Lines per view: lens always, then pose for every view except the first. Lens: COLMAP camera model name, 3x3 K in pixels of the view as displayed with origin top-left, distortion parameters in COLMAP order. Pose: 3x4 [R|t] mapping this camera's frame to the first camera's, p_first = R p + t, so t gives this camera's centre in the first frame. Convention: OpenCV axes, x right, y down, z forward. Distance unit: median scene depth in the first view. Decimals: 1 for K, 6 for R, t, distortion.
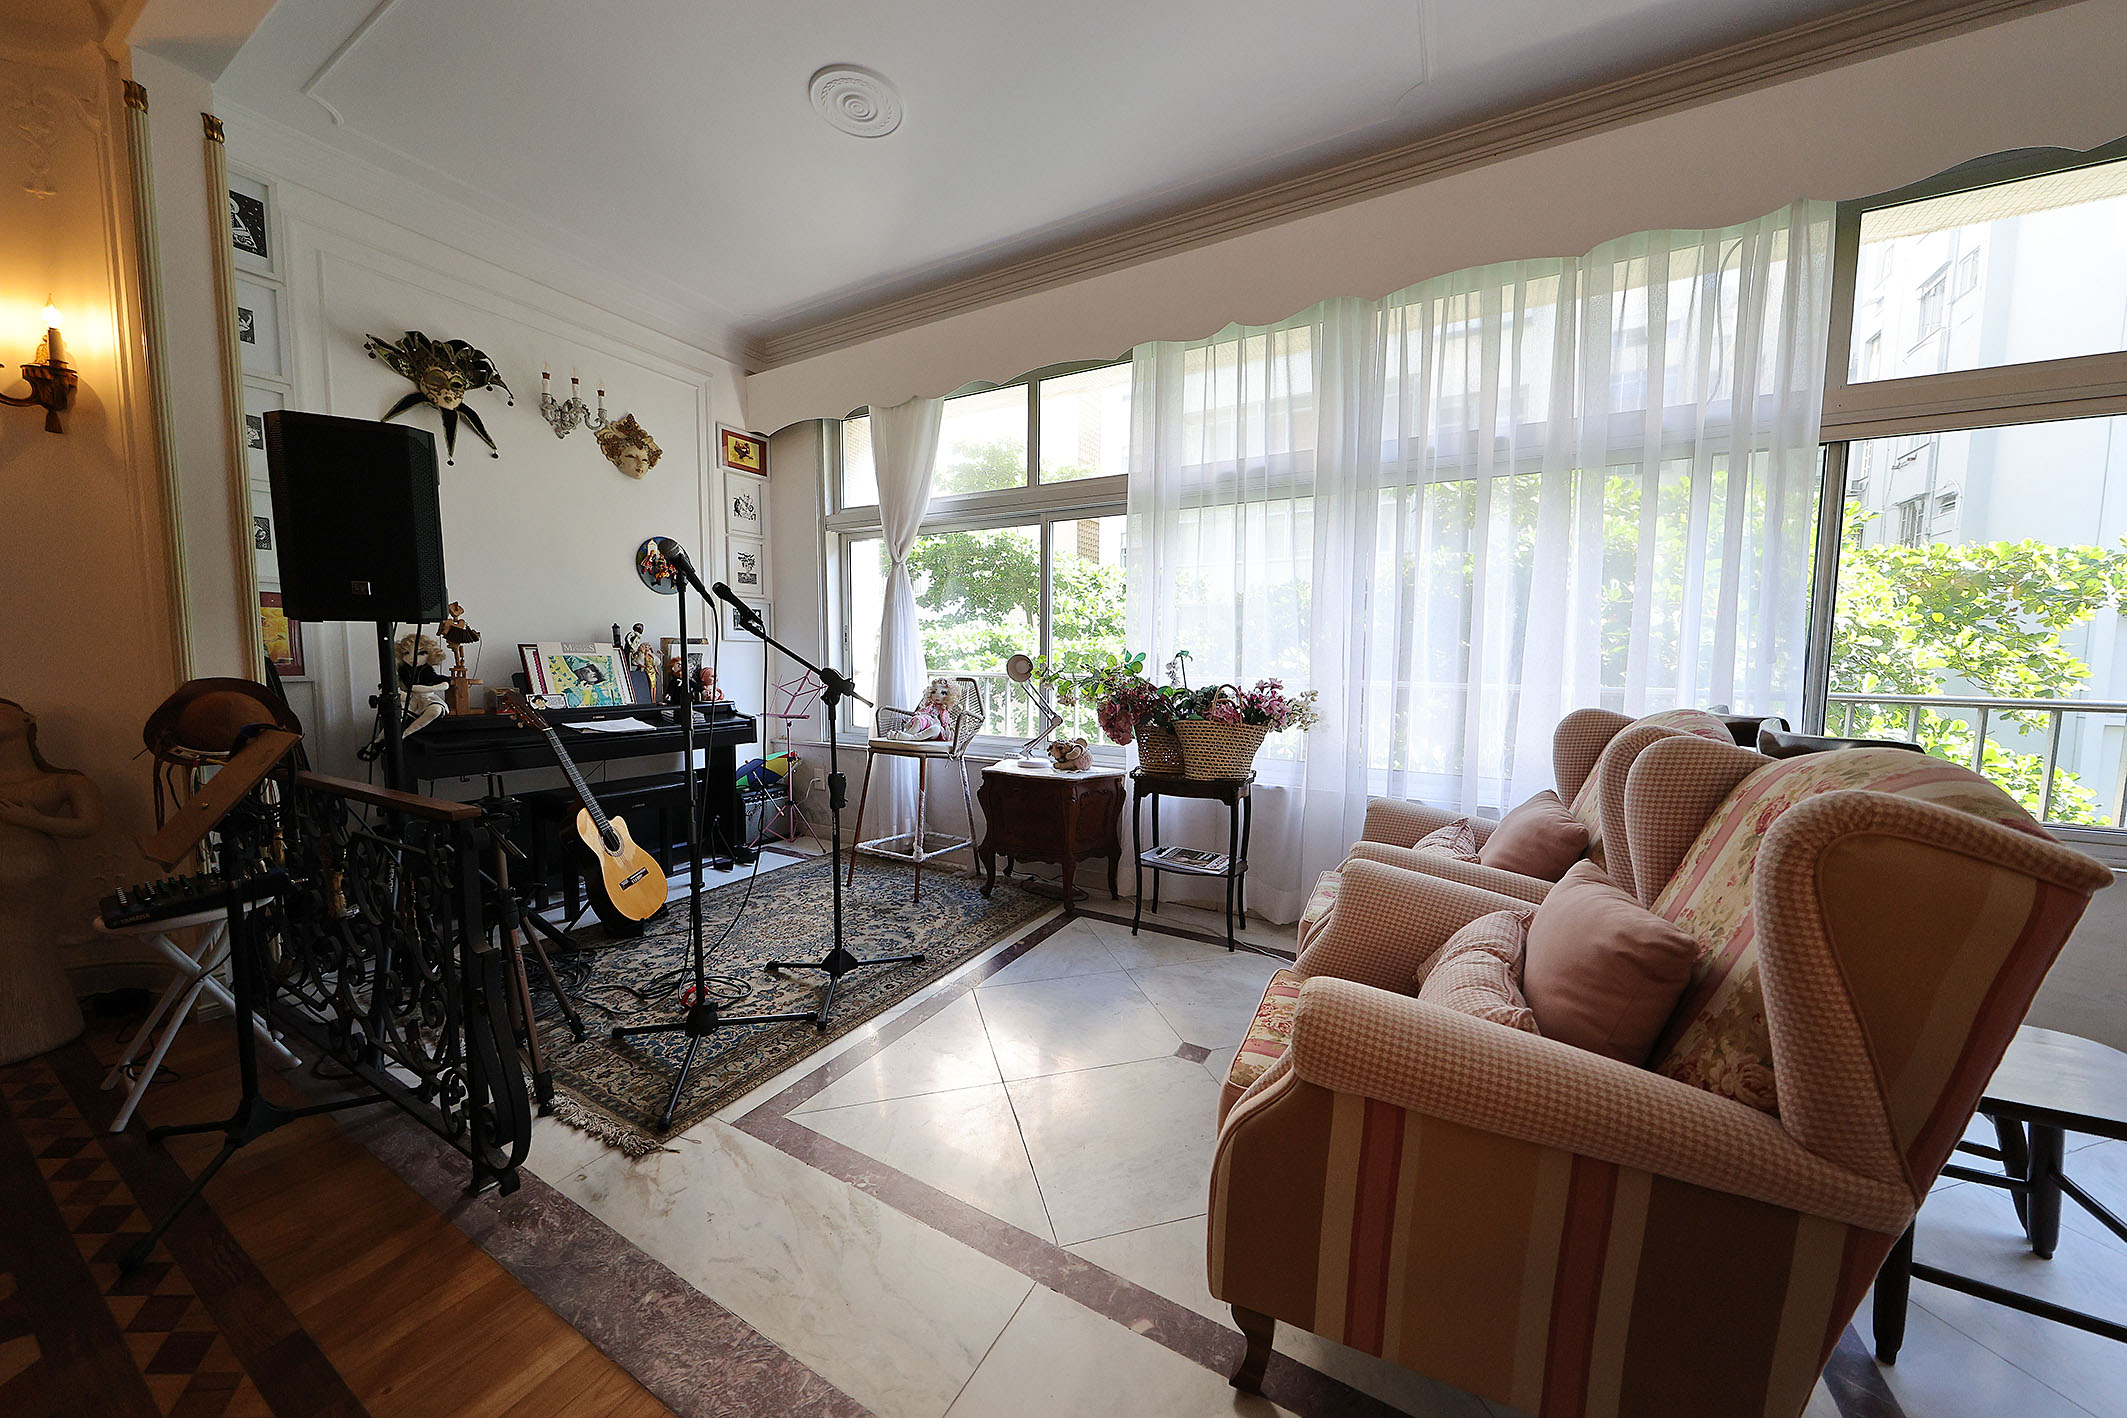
lens RADIAL K [[726.8, 0, 1073.9], [0, 726.8, 713.5], [0, 0, 1]] dist [0.000898, 0.000012]
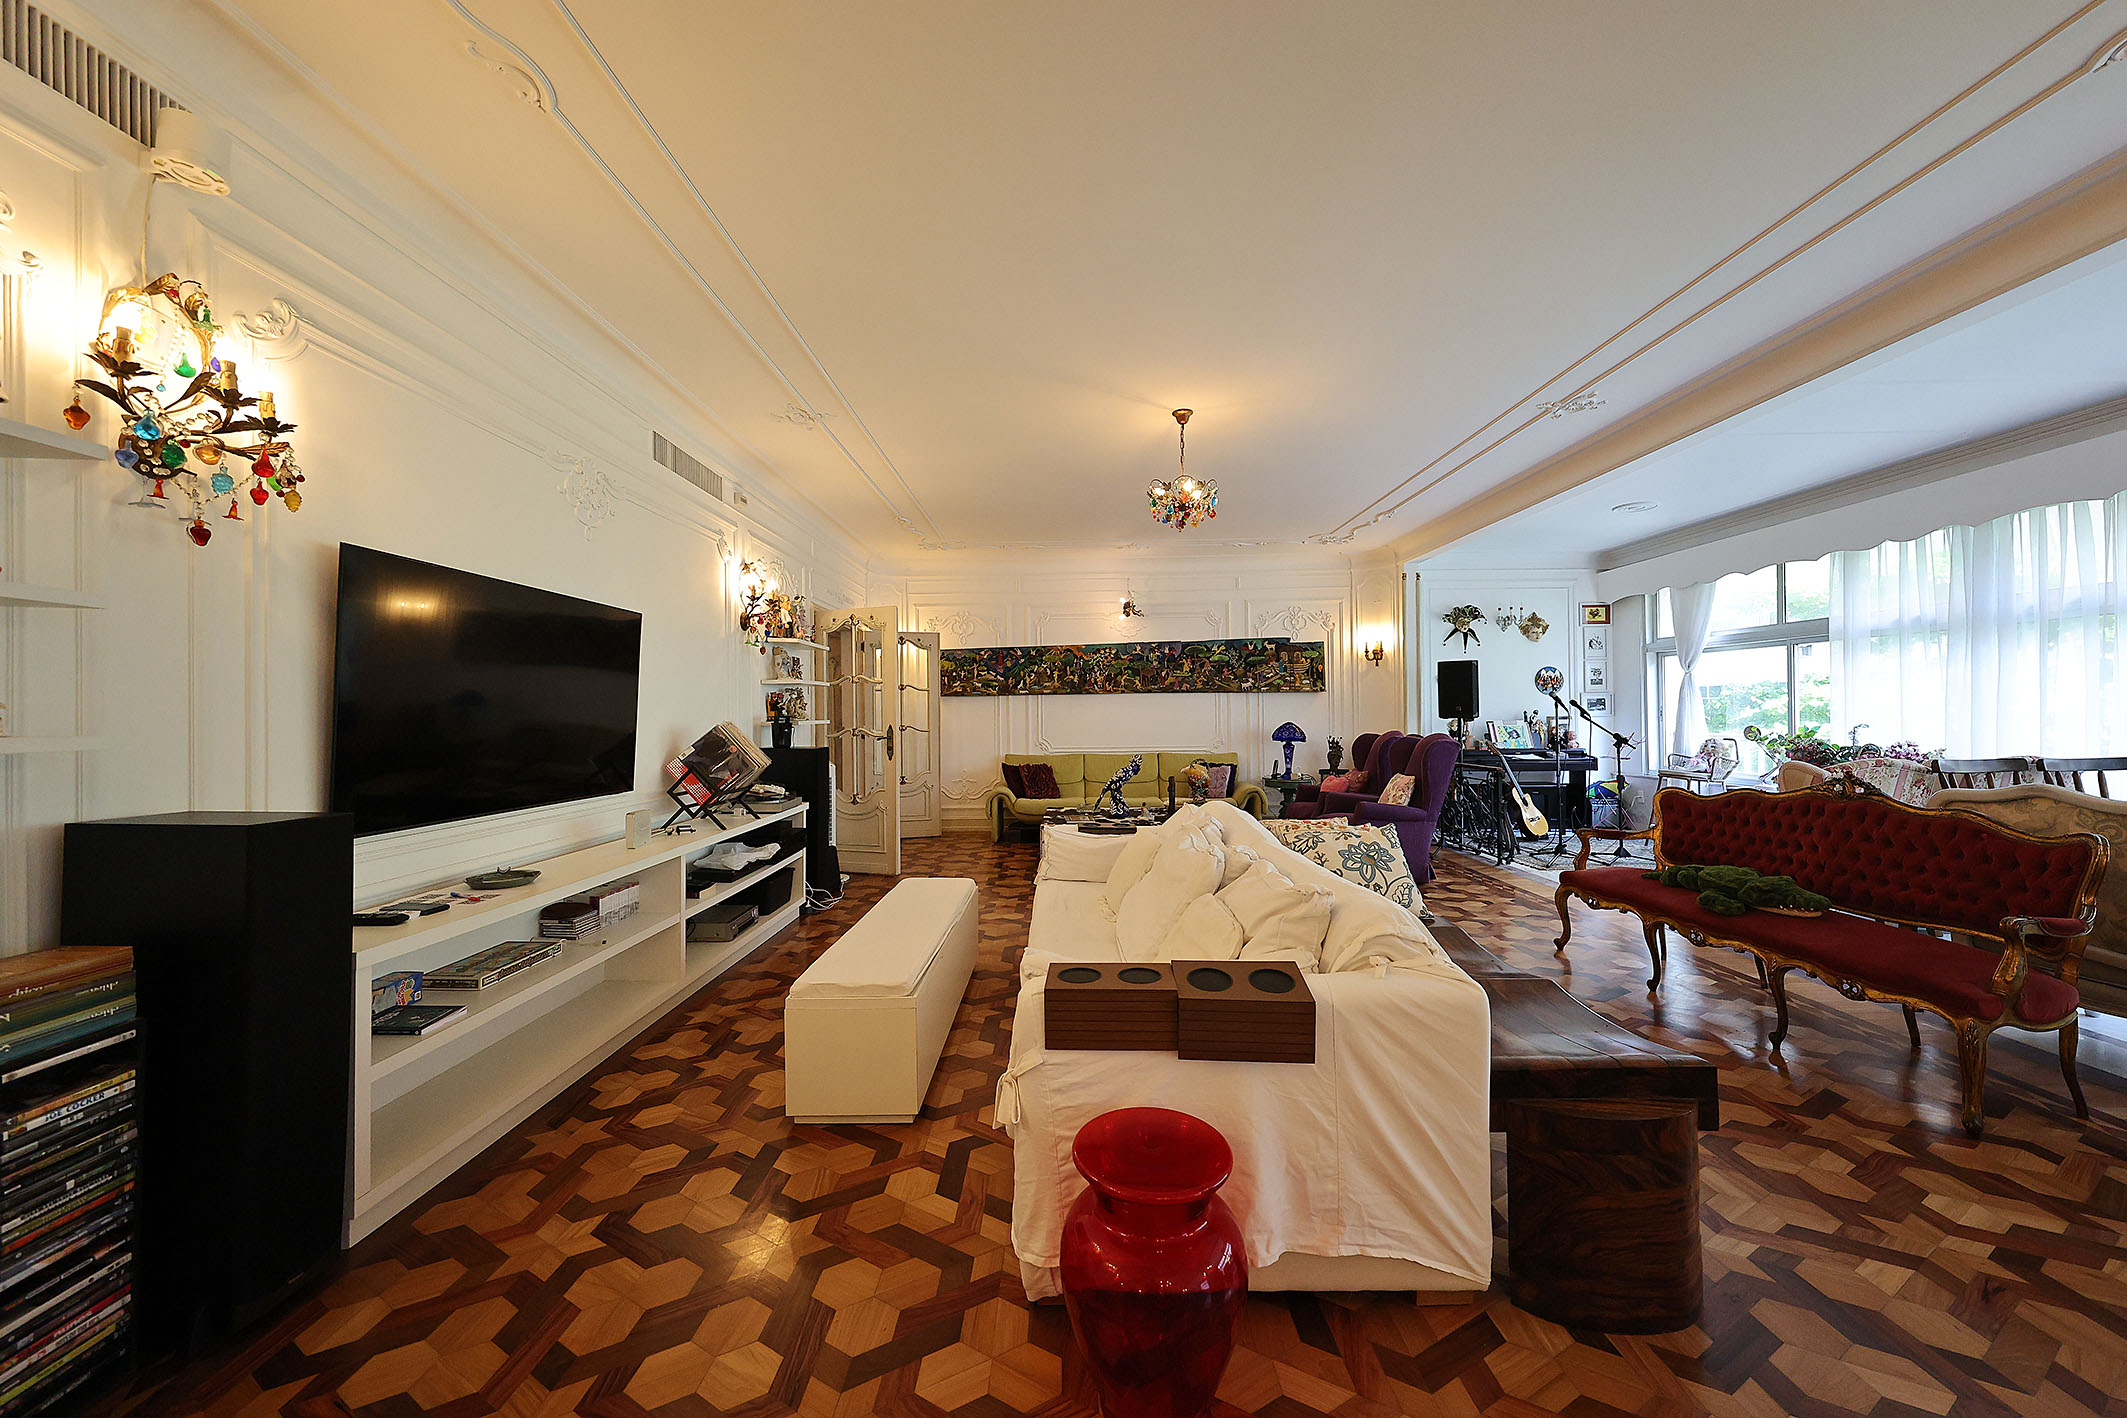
lens RADIAL K [[758.9, 0, 1063.5], [0, 758.9, 709.0], [0, 0, 1]] dist [0.007971, 0.000060]
pose [[0.477069, -0.018870, -0.878663, 0.706574], [-0.053652, 0.997280, -0.050547, 0.059238], [0.877227, 0.071256, 0.474759, -1.285839]]
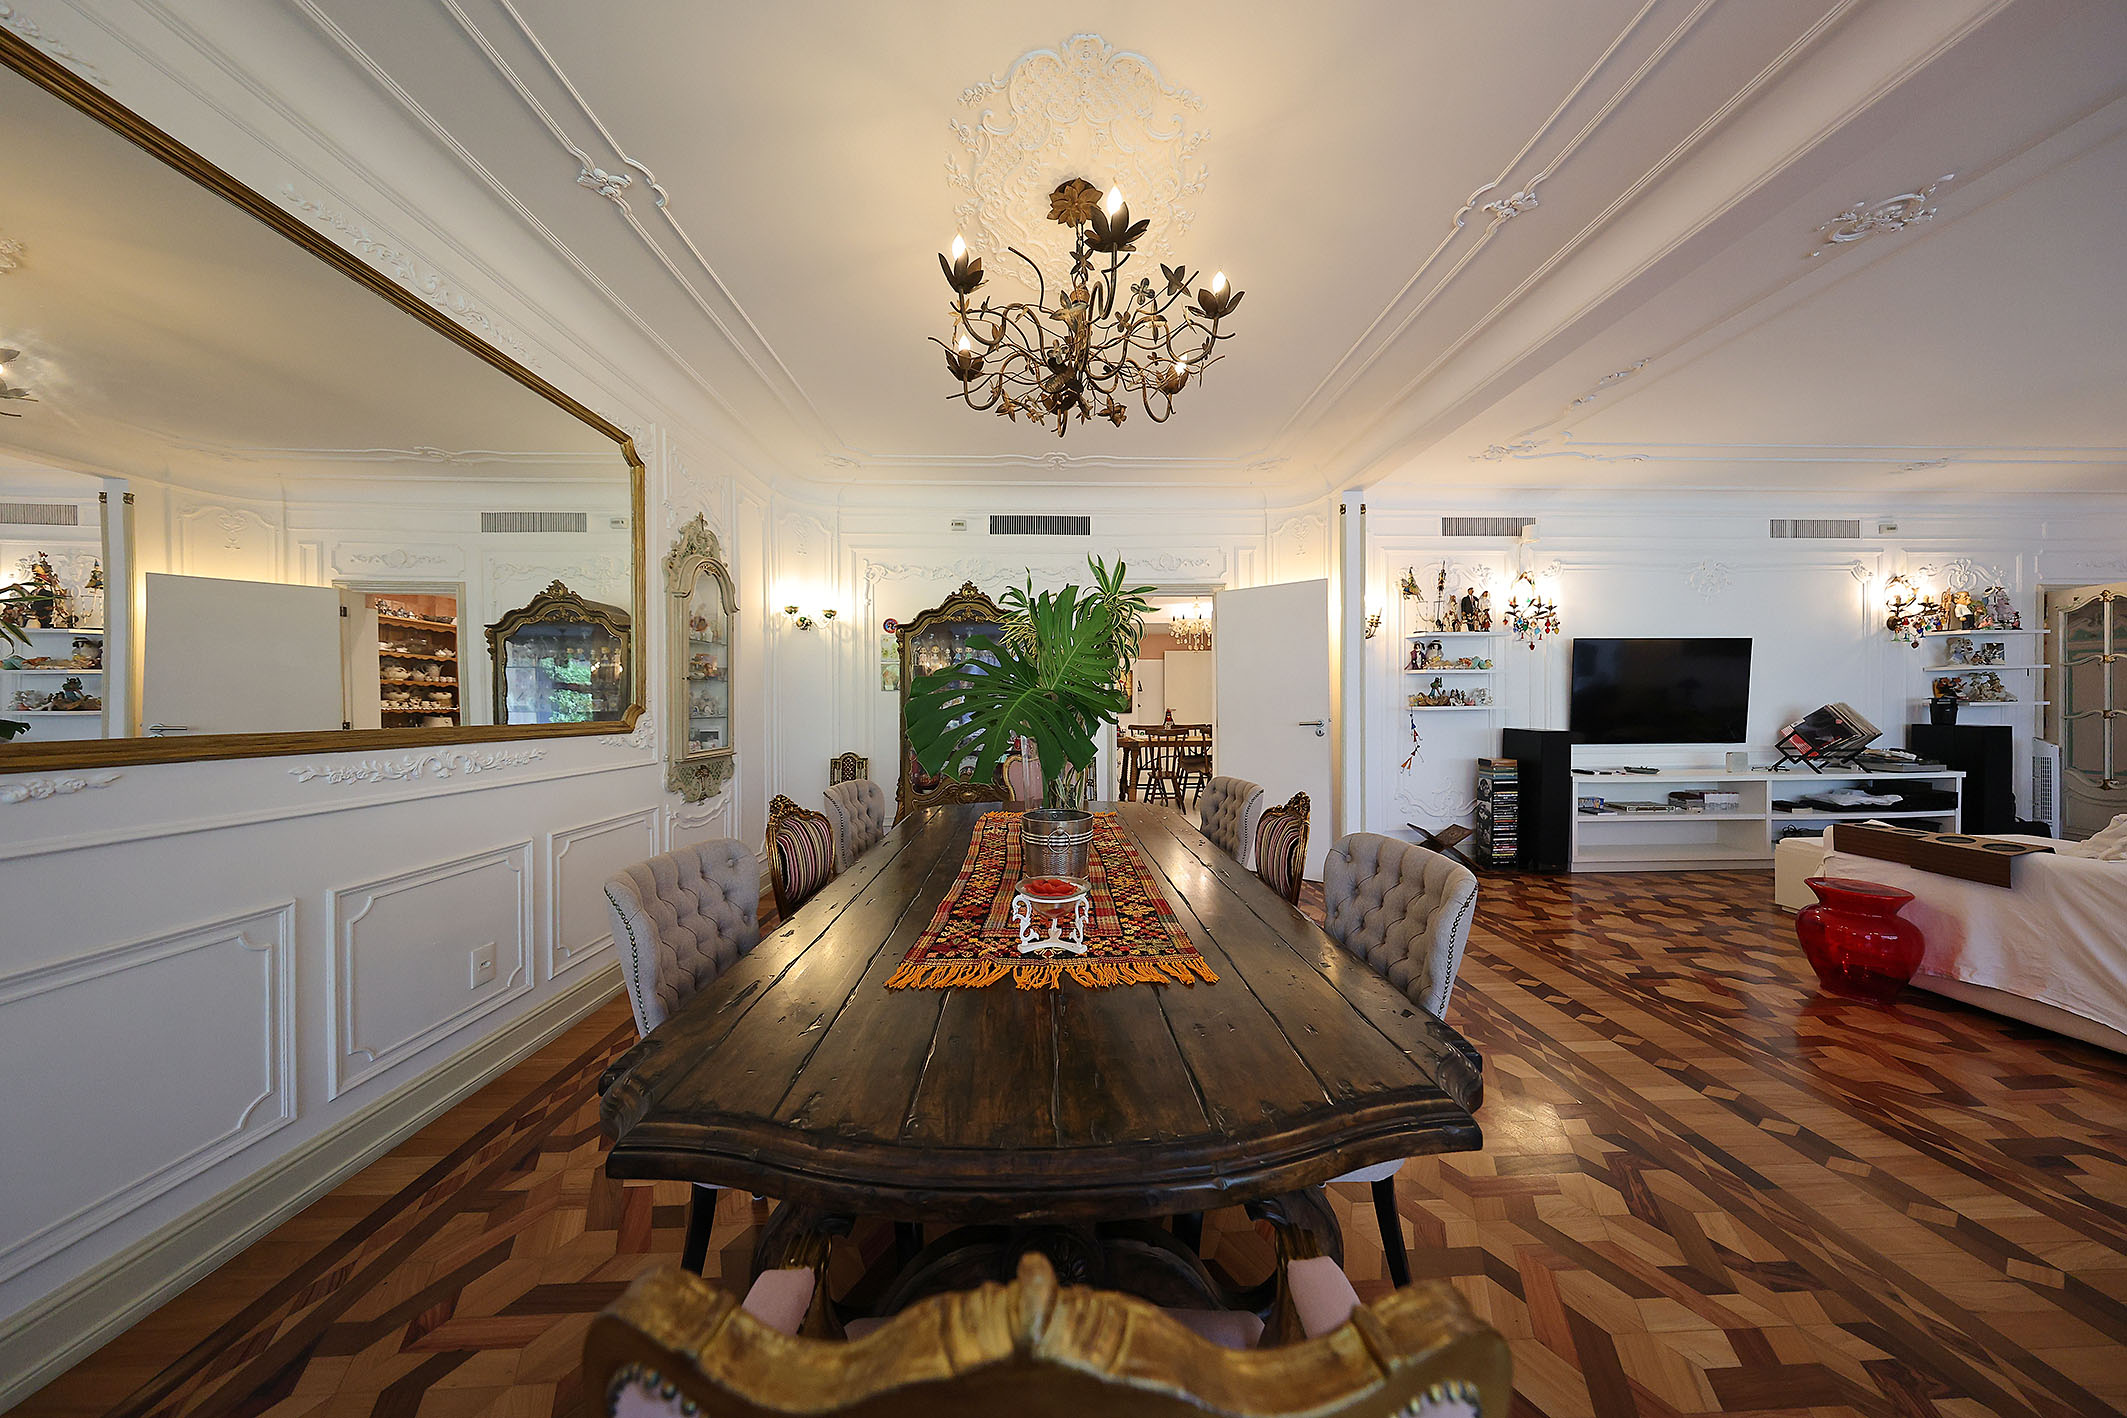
lens RADIAL K [[613.2, 0, 1065.4], [0, 613.2, 709.9], [0, 0, 1]] dist [0.000147, -0.000083]
pose [[-0.852837, 0.003761, -0.522164, 1.577228], [-0.037846, 0.996899, 0.068993, 0.034846], [0.520804, 0.078602, -0.850050, -0.928987]]
